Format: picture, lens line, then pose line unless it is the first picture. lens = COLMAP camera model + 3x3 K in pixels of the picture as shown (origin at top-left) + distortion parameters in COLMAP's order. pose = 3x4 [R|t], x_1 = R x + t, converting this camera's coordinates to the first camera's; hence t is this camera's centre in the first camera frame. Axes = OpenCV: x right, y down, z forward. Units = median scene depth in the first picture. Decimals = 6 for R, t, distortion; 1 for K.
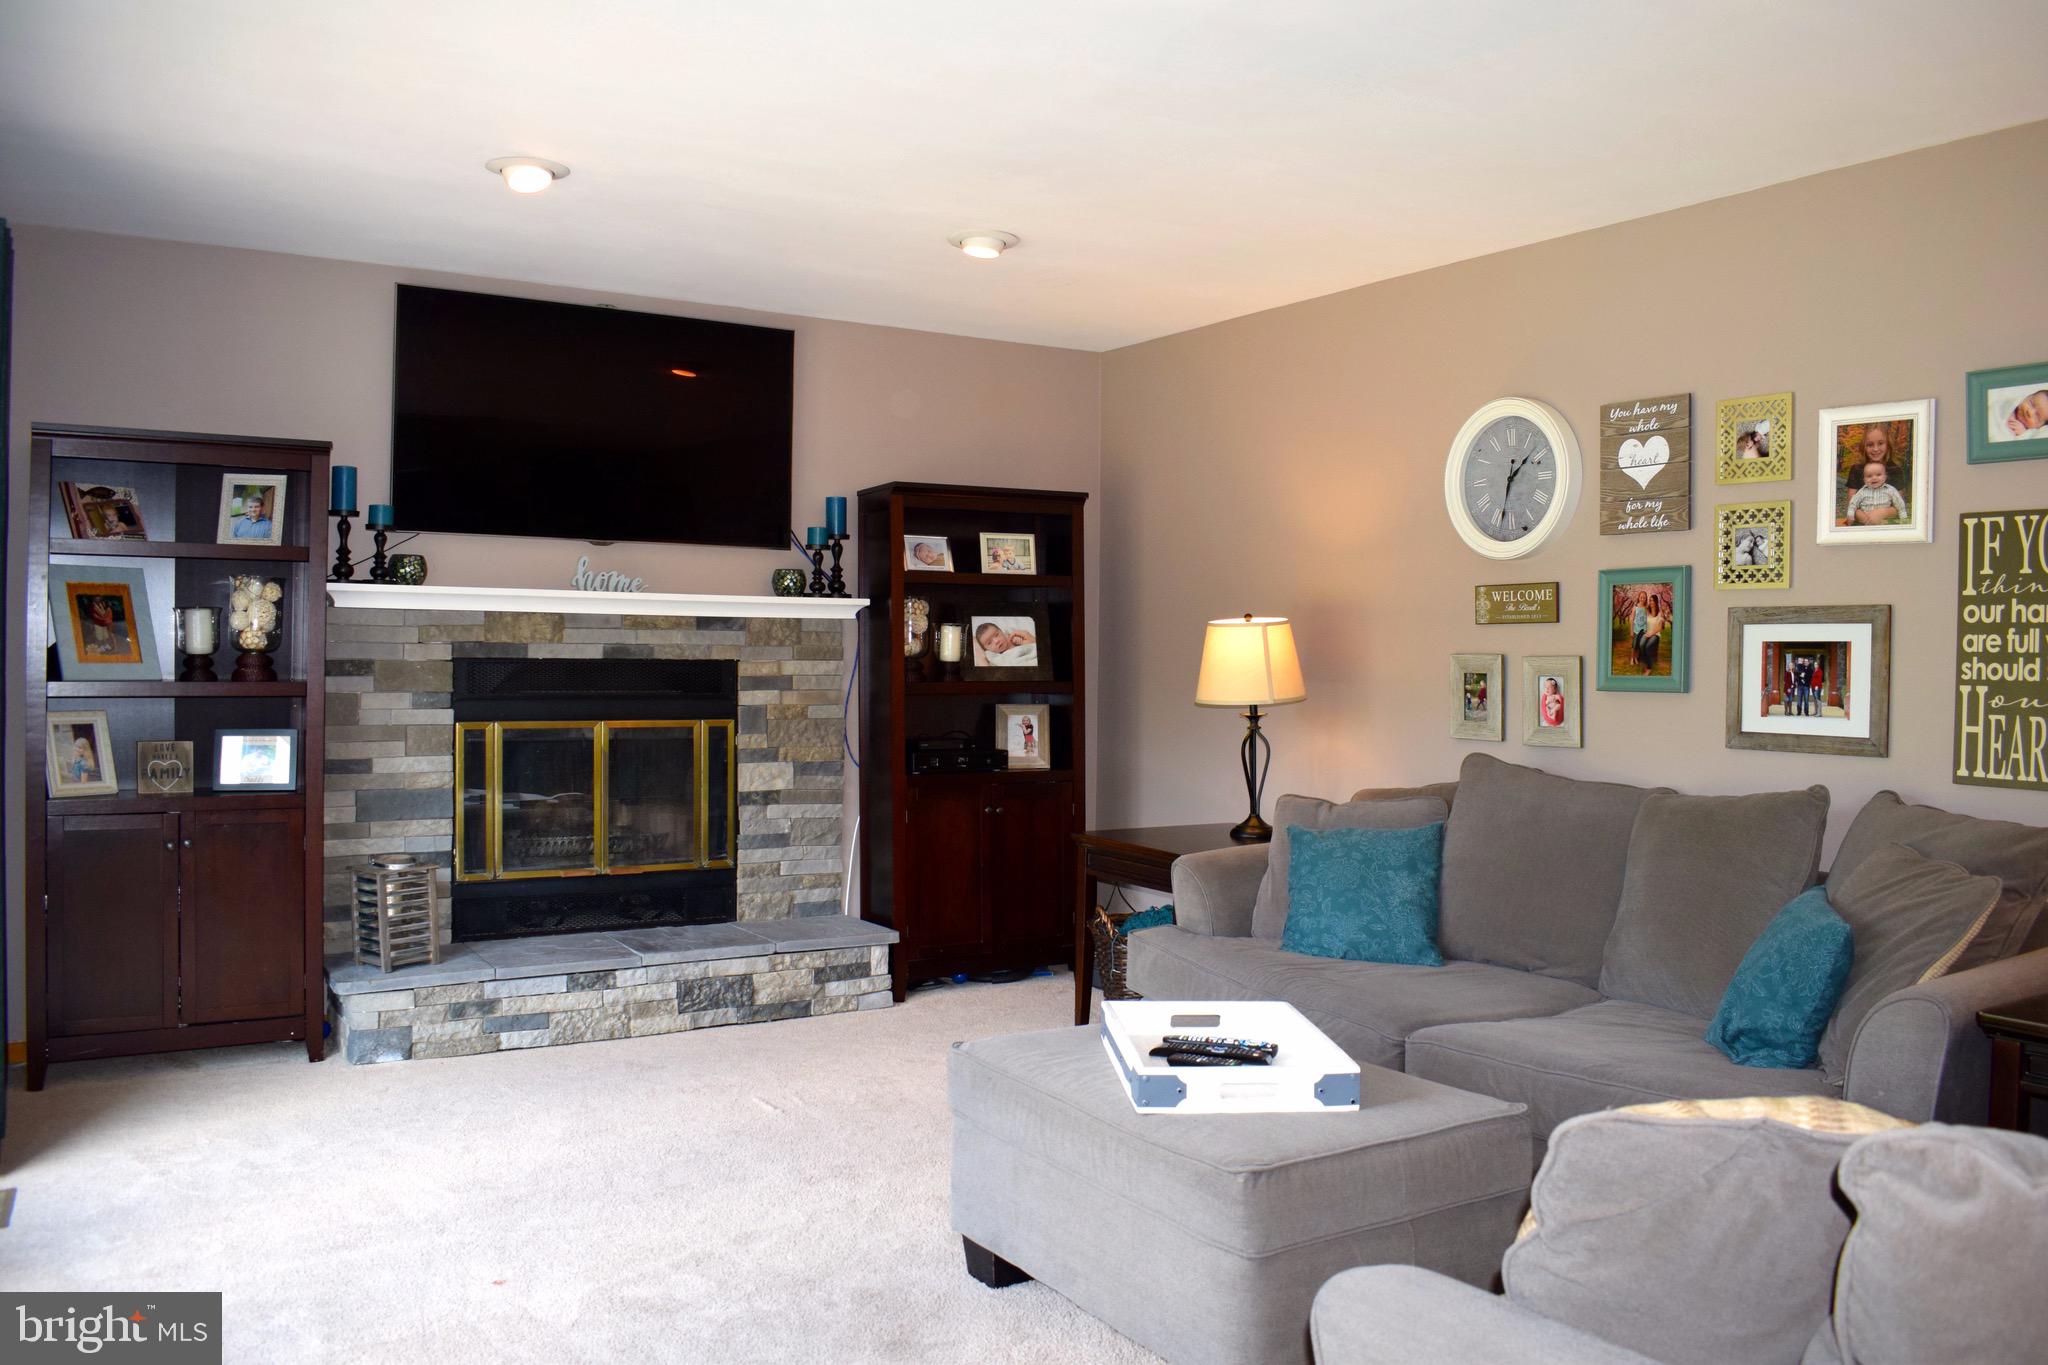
lens RADIAL K [[1594.1, 0, 1038.0], [0, 1594.1, 682.2], [0, 0, 1]] dist [-0.096334, 0.016729]
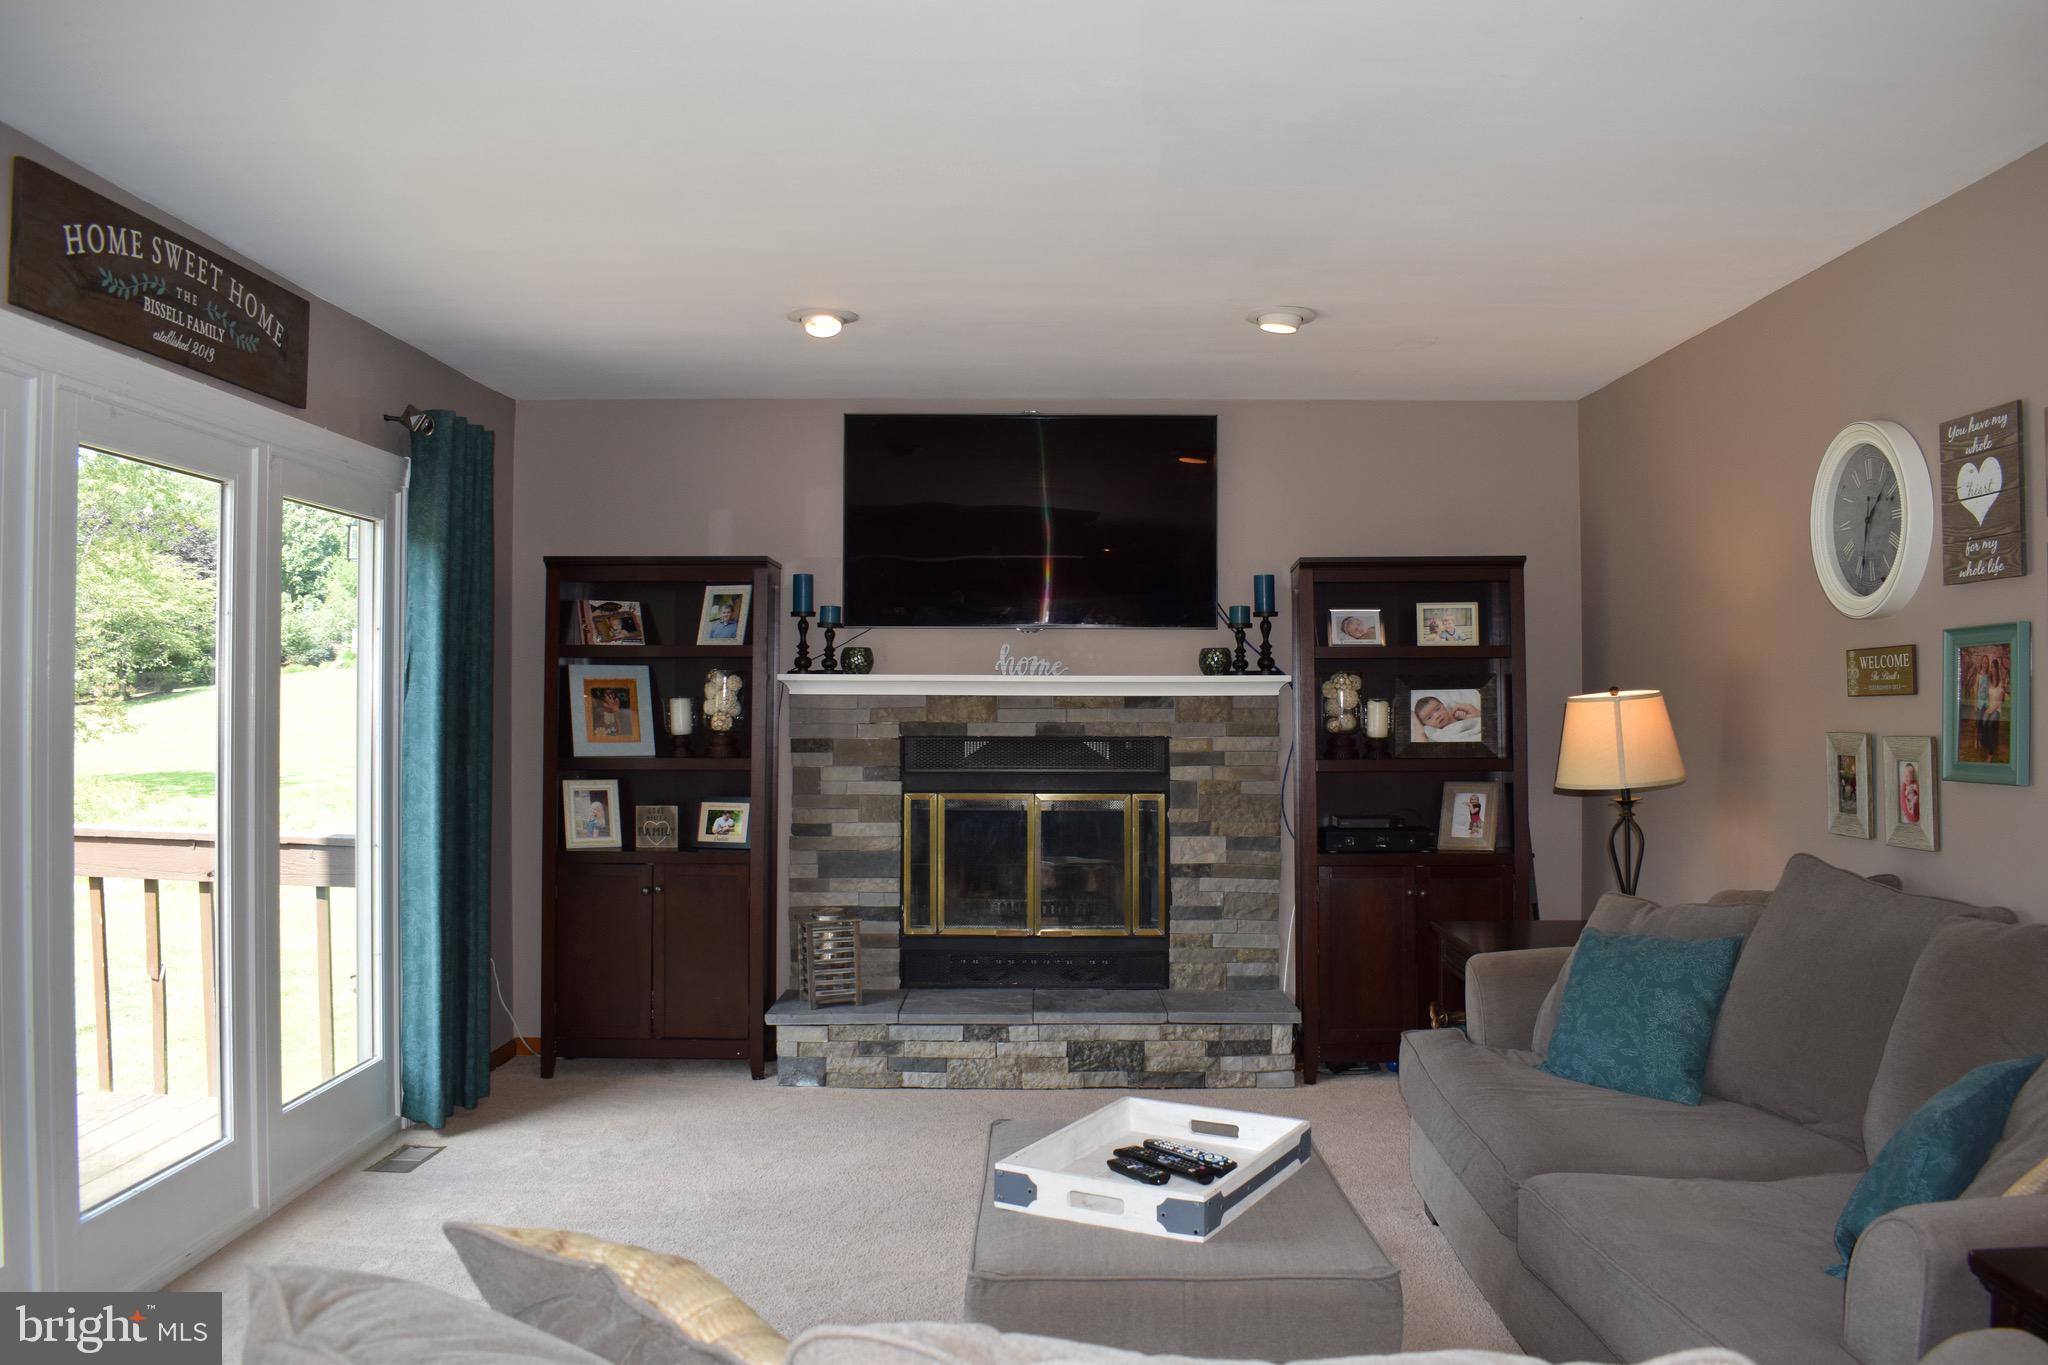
lens RADIAL K [[1594.1, 0, 1038.0], [0, 1594.1, 682.2], [0, 0, 1]] dist [-0.096334, 0.016729]
pose [[0.846159, -0.018234, -0.532619, 0.332564], [-0.001243, 0.999344, -0.036185, -0.013390], [0.532929, 0.031280, 0.845581, 0.081957]]
